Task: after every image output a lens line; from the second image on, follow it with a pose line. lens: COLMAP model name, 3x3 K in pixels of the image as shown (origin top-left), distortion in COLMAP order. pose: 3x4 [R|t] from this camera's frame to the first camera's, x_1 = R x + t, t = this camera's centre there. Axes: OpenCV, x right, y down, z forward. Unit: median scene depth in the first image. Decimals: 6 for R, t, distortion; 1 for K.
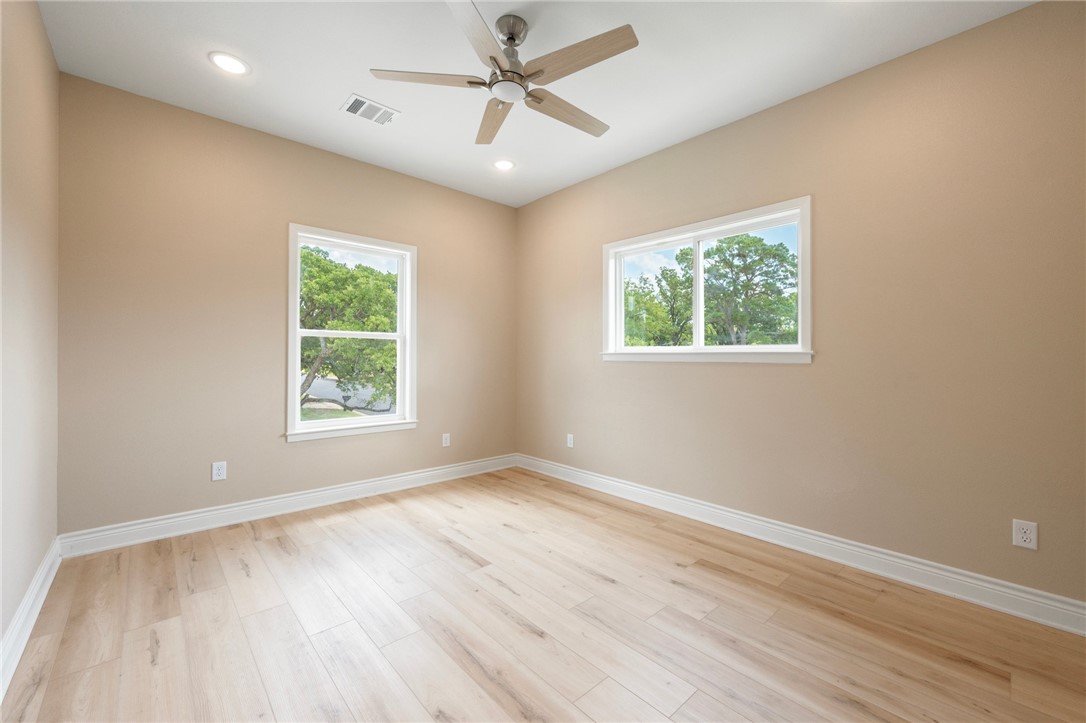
lens RADIAL K [[427.5, 0, 543.0], [0, 427.5, 361.5], [0, 0, 1]] dist [-0.001432, -0.000149]
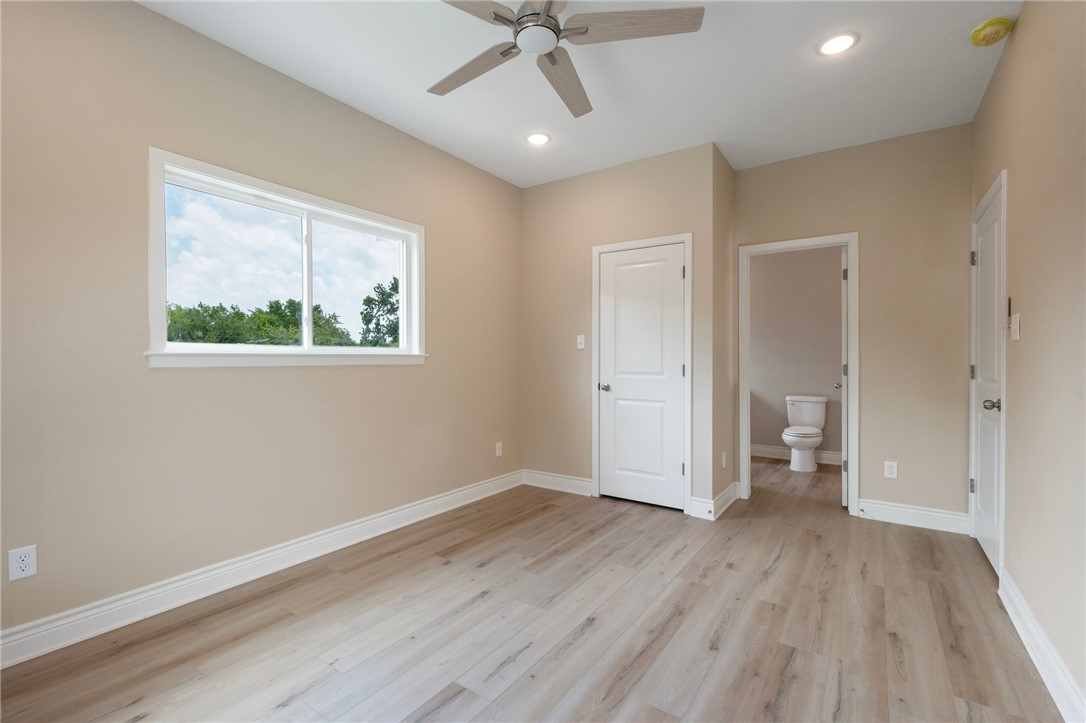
lens RADIAL K [[491.8, 0, 543.0], [0, 491.8, 361.5], [0, 0, 1]] dist [-0.000310, 0.000003]
pose [[-0.227738, -0.011449, 0.973655, -0.877925], [0.008305, 0.999872, 0.013699, -0.021717], [-0.973687, 0.011206, -0.227613, 1.041351]]
